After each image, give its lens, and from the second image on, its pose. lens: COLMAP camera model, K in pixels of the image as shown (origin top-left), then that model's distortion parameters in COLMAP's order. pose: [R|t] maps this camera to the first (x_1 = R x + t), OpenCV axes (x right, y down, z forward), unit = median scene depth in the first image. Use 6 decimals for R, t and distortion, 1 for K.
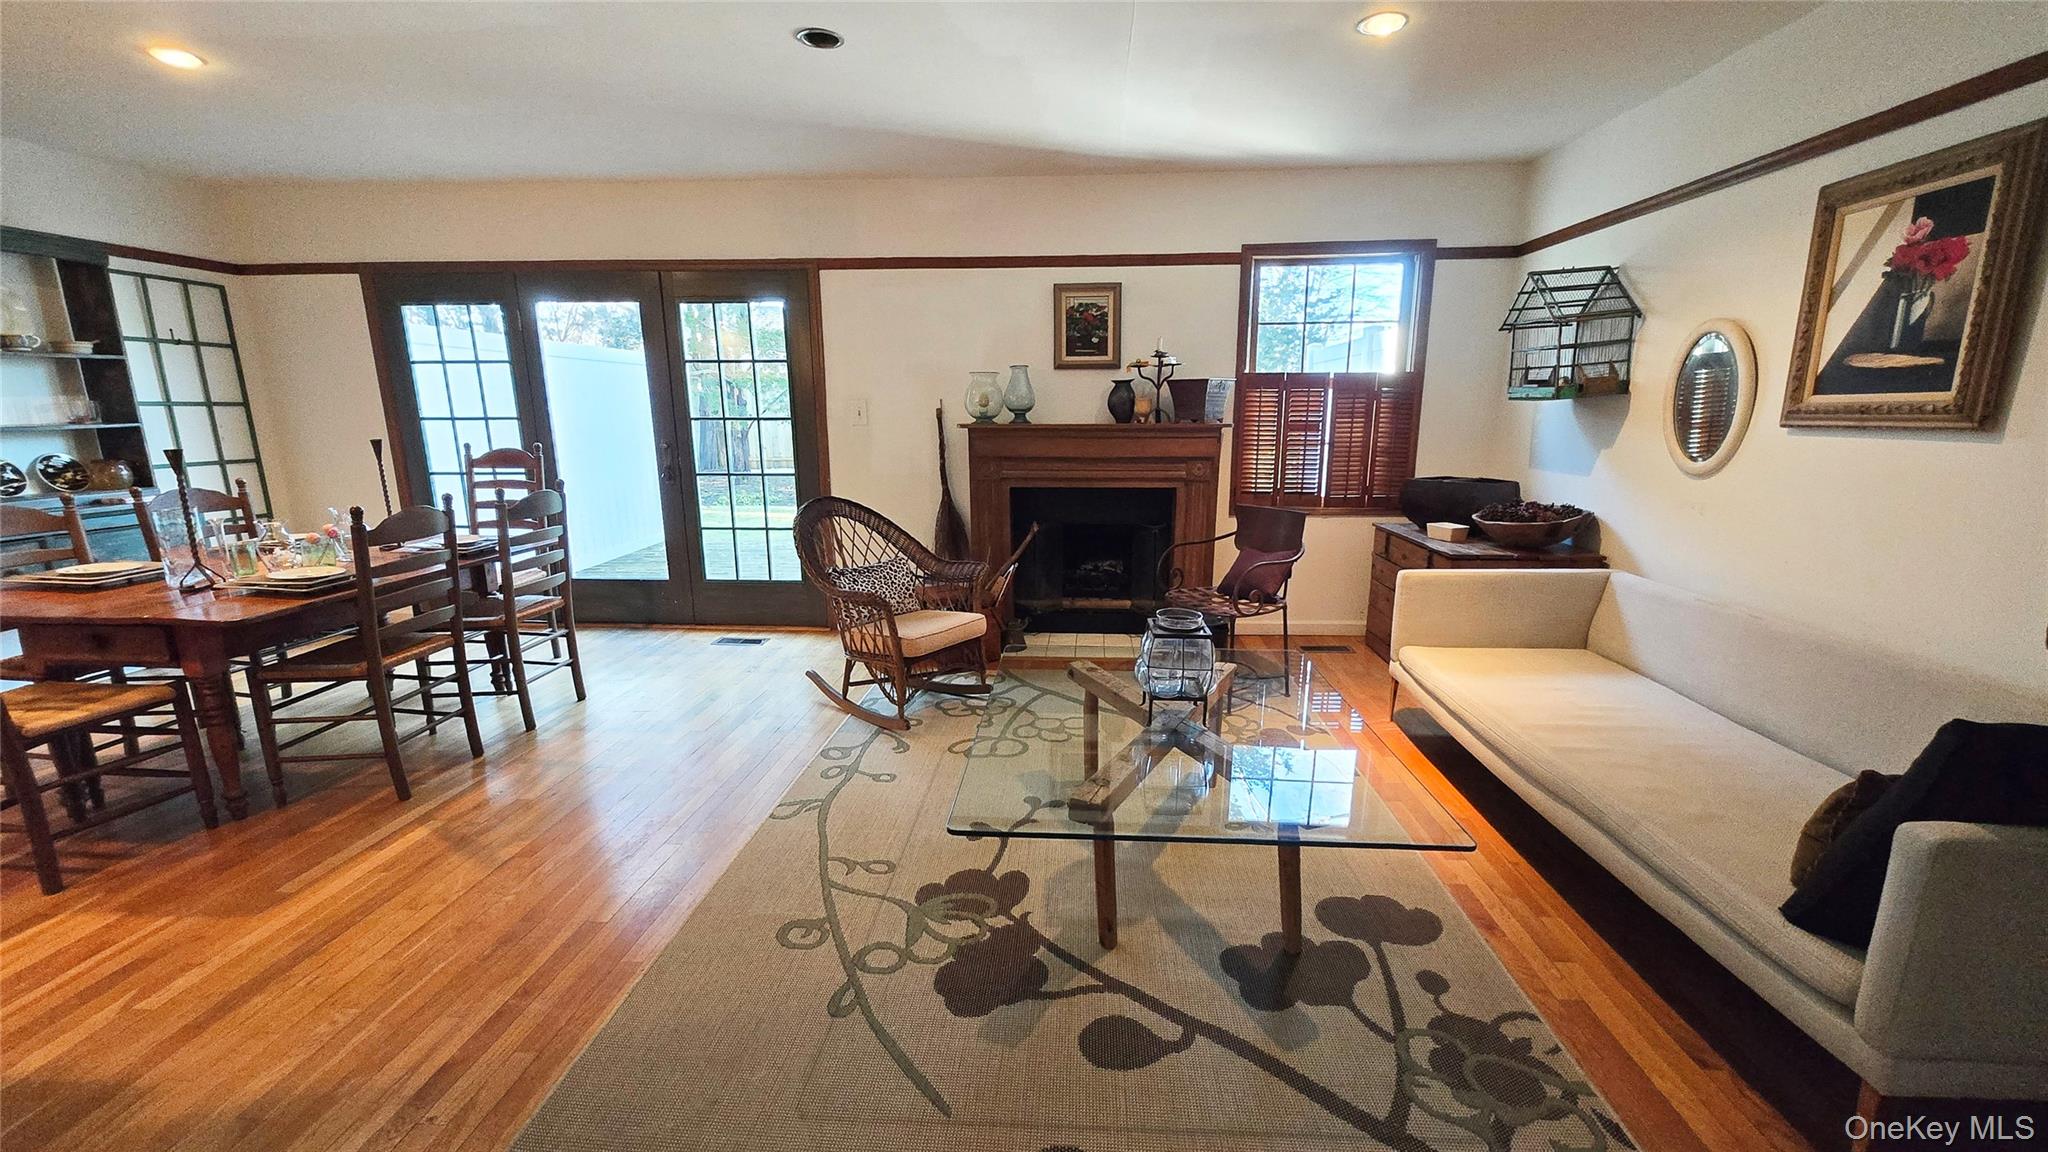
lens RADIAL K [[808.9, 0, 1043.9], [0, 808.9, 588.0], [0, 0, 1]] dist [0.007815, -0.003001]
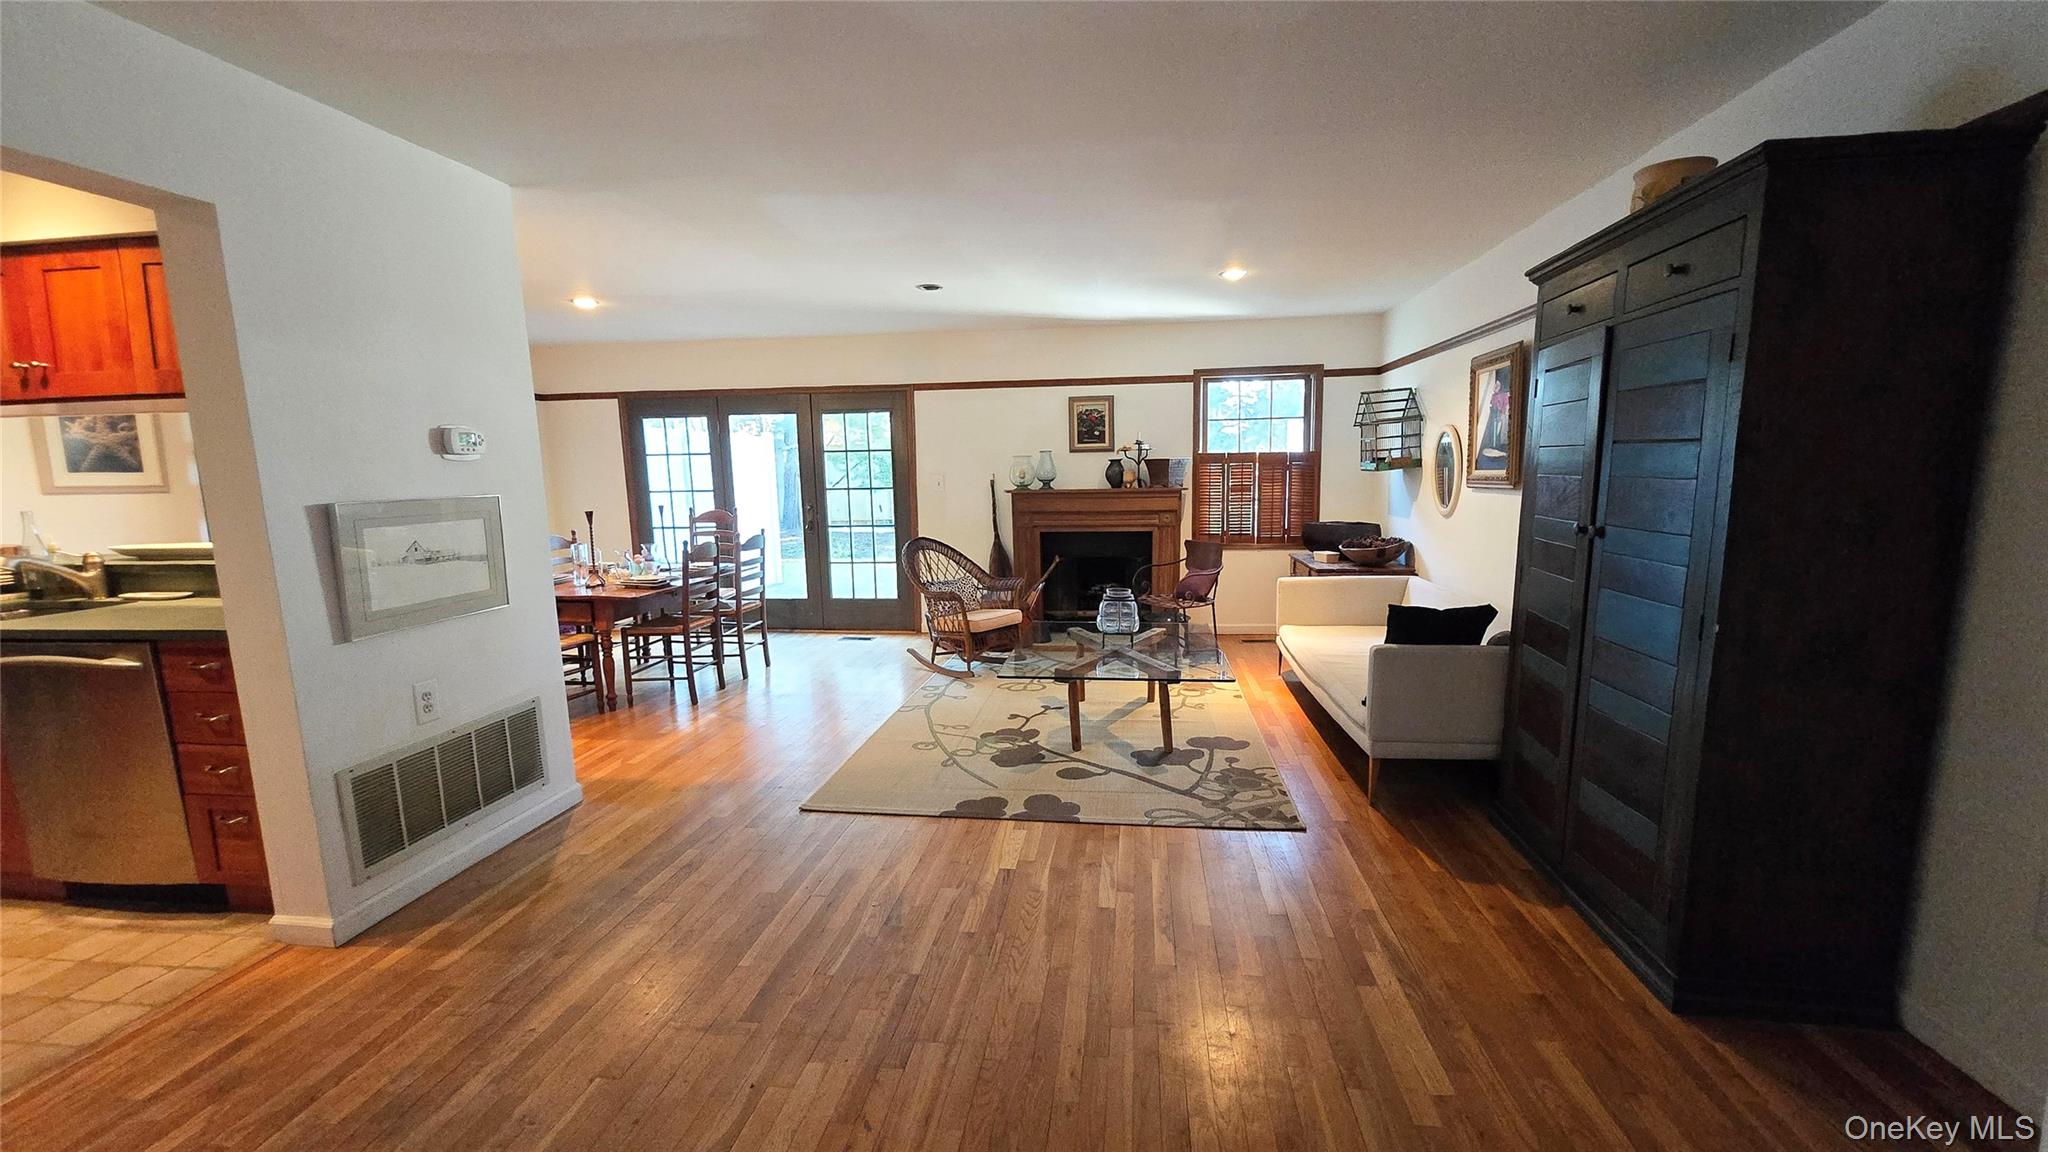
lens RADIAL K [[808.9, 0, 1042.7], [0, 808.9, 586.3], [0, 0, 1]] dist [0.007815, -0.003001]
pose [[0.997943, -0.005982, -0.063823, 0.065137], [0.001185, 0.997187, -0.074947, 0.097104], [0.064092, 0.074717, 0.995143, -0.528711]]
